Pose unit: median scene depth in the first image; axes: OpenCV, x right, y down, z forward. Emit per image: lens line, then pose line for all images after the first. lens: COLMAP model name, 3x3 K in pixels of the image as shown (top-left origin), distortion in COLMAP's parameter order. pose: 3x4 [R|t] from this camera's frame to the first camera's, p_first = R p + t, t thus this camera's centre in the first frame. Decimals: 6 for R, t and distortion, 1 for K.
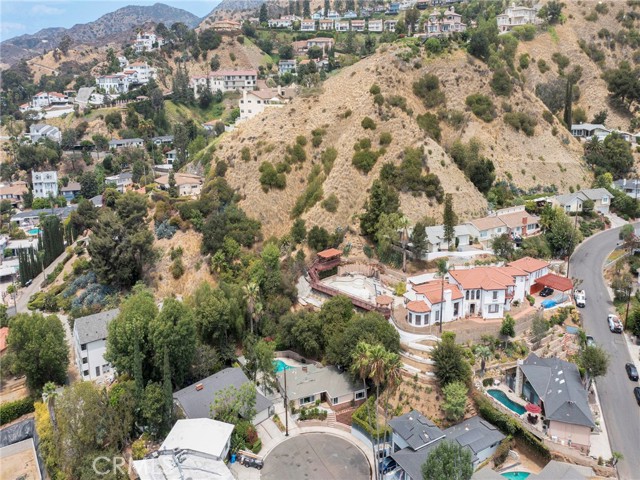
lens RADIAL K [[522.8, 0, 319.1], [0, 522.8, 238.6], [0, 0, 1]] dist [-0.009262, -0.005686]
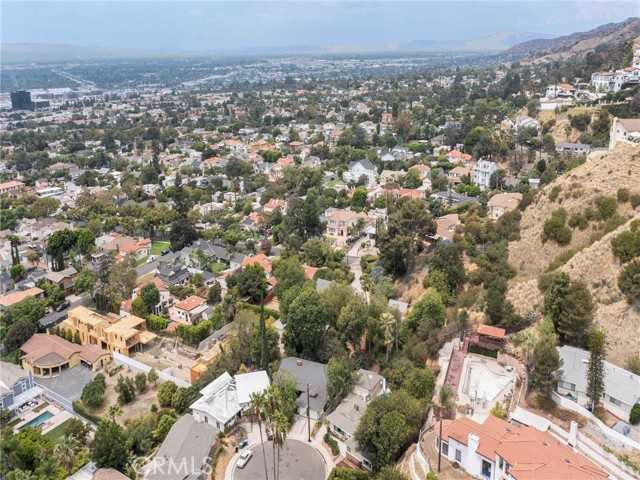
lens RADIAL K [[522.8, 0, 319.4], [0, 522.8, 241.3], [0, 0, 1]] dist [-0.009262, -0.005686]
pose [[0.340253, 0.333029, -0.879386, 0.510015], [-0.255710, 0.932712, 0.254285, -0.207437], [0.904898, 0.138346, 0.402517, 0.314728]]
